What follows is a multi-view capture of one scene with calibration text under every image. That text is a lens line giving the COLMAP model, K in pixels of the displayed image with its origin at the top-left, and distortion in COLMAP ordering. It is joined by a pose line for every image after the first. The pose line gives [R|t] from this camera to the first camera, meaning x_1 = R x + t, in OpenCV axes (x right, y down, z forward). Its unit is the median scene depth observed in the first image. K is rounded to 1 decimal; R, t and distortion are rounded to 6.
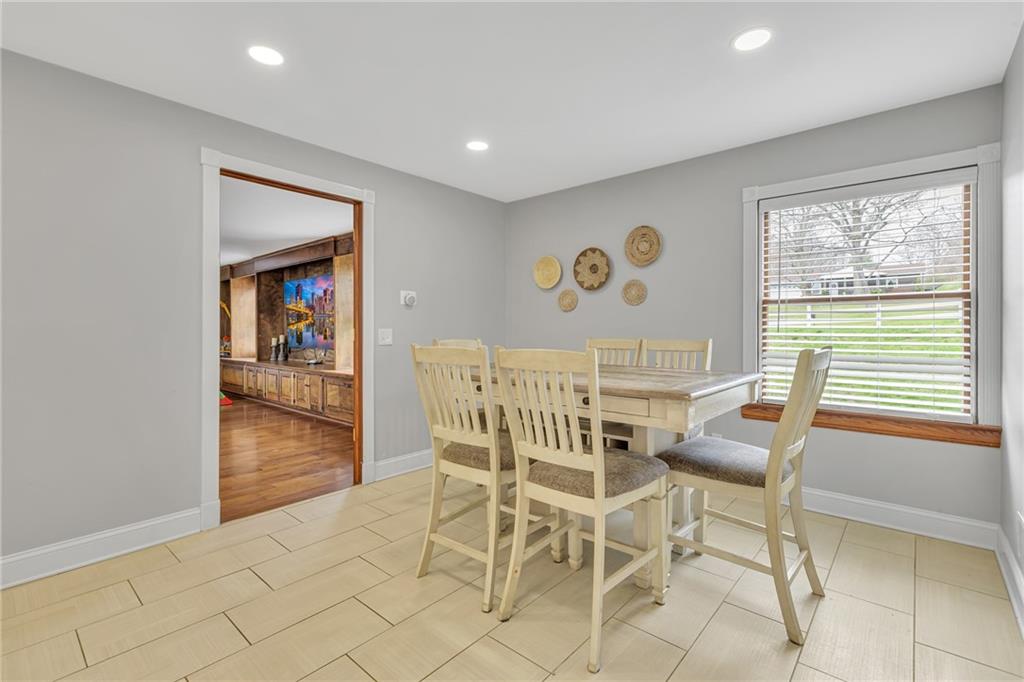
lens RADIAL K [[460.7, 0, 509.9], [0, 460.7, 336.7], [0, 0, 1]] dist [0.000890, 0.000362]
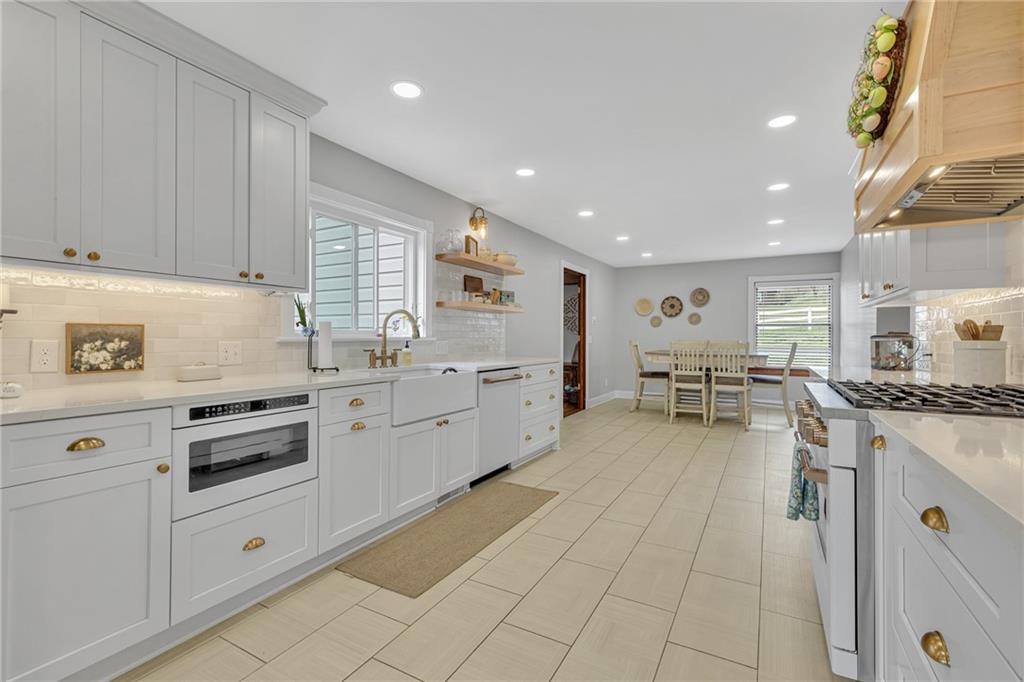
lens RADIAL K [[460.7, 0, 509.9], [0, 460.7, 336.7], [0, 0, 1]] dist [0.000890, 0.000362]
pose [[0.977669, 0.002535, 0.210136, -0.993161], [-0.000403, 0.999948, -0.010189, 0.008655], [-0.210151, 0.009877, 0.977619, -0.881303]]
